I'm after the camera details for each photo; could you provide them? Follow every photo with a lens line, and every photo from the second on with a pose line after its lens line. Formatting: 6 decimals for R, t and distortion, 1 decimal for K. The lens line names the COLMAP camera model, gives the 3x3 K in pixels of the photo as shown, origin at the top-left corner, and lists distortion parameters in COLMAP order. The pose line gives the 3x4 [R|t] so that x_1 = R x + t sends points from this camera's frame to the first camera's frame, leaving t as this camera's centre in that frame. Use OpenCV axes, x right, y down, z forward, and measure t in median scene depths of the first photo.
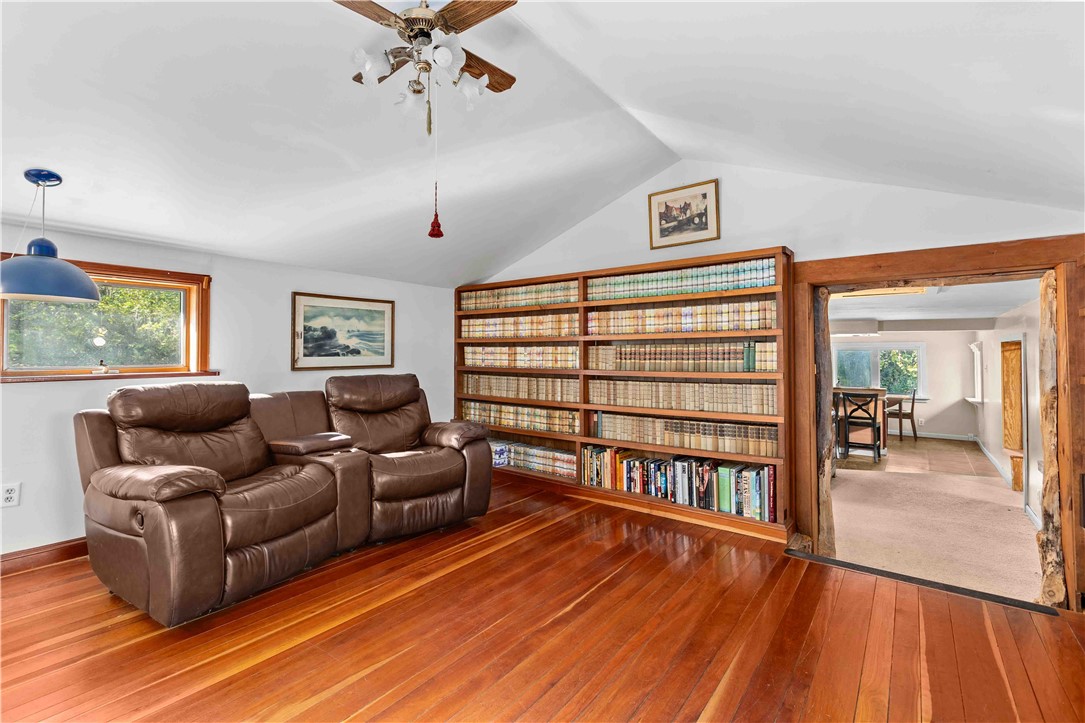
lens RADIAL K [[492.8, 0, 527.9], [0, 492.8, 346.0], [0, 0, 1]] dist [-0.000807, 0.000790]
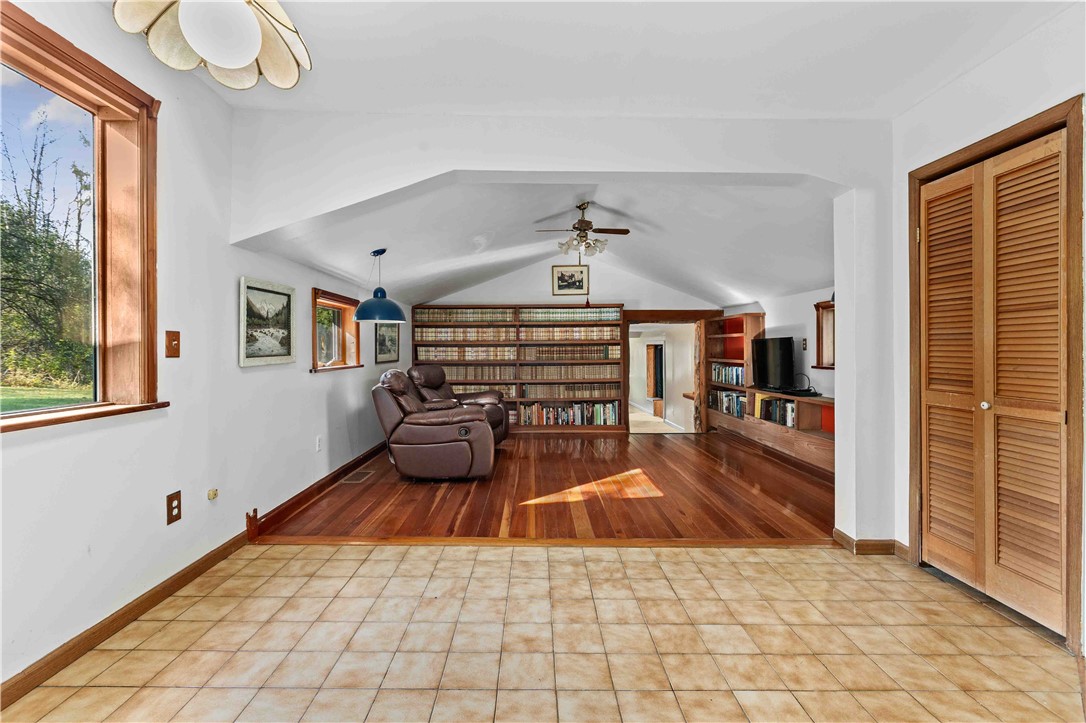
lens RADIAL K [[493.2, 0, 539.7], [0, 493.2, 350.7], [0, 0, 1]] dist [-0.000807, 0.000790]
pose [[0.780854, -0.004982, 0.624693, -0.977032], [-0.003485, 0.999918, 0.012330, -0.008726], [-0.624704, -0.011805, 0.780773, -0.440087]]
